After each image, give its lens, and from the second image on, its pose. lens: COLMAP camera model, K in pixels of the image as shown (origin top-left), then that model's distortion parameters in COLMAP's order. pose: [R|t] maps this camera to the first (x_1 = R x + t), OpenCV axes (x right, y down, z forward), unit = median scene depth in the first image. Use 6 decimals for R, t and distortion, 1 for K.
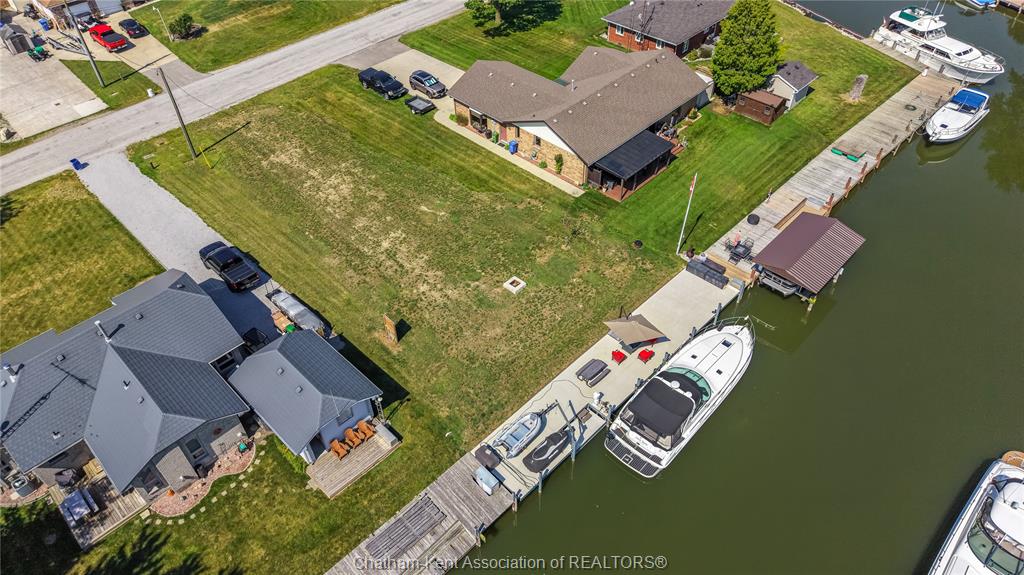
lens RADIAL K [[682.8, 0, 512.0], [0, 682.8, 287.5], [0, 0, 1]] dist [0.066939, -0.085717]
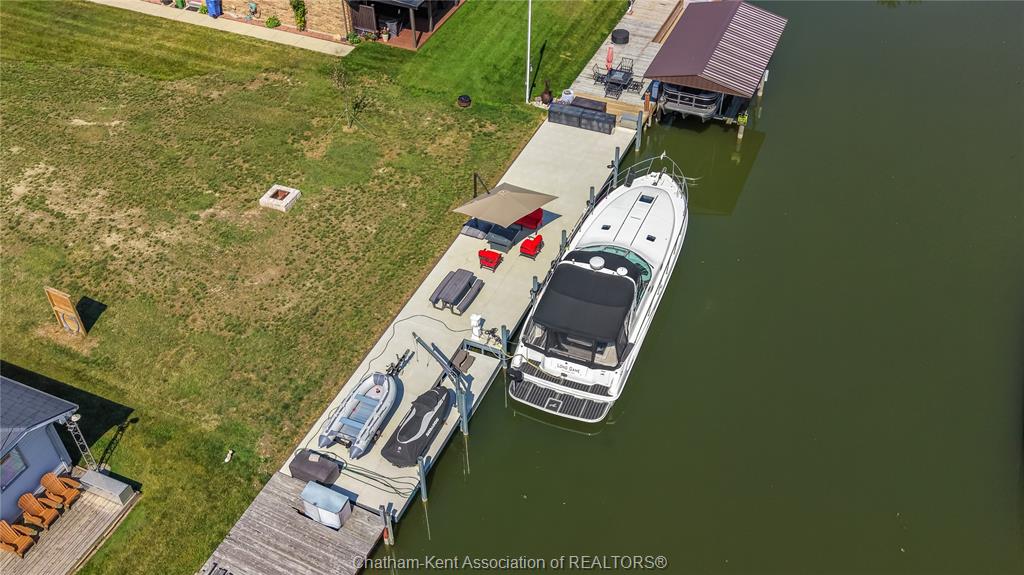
lens RADIAL K [[972.8, 0, 512.0], [0, 972.8, 287.5], [0, 0, 1]] dist [0.147563, -0.348874]
pose [[0.935609, -0.235344, 0.263152, -0.047839], [0.245379, 0.969412, -0.005446, 0.120348], [-0.253821, 0.069667, 0.964739, 0.164819]]
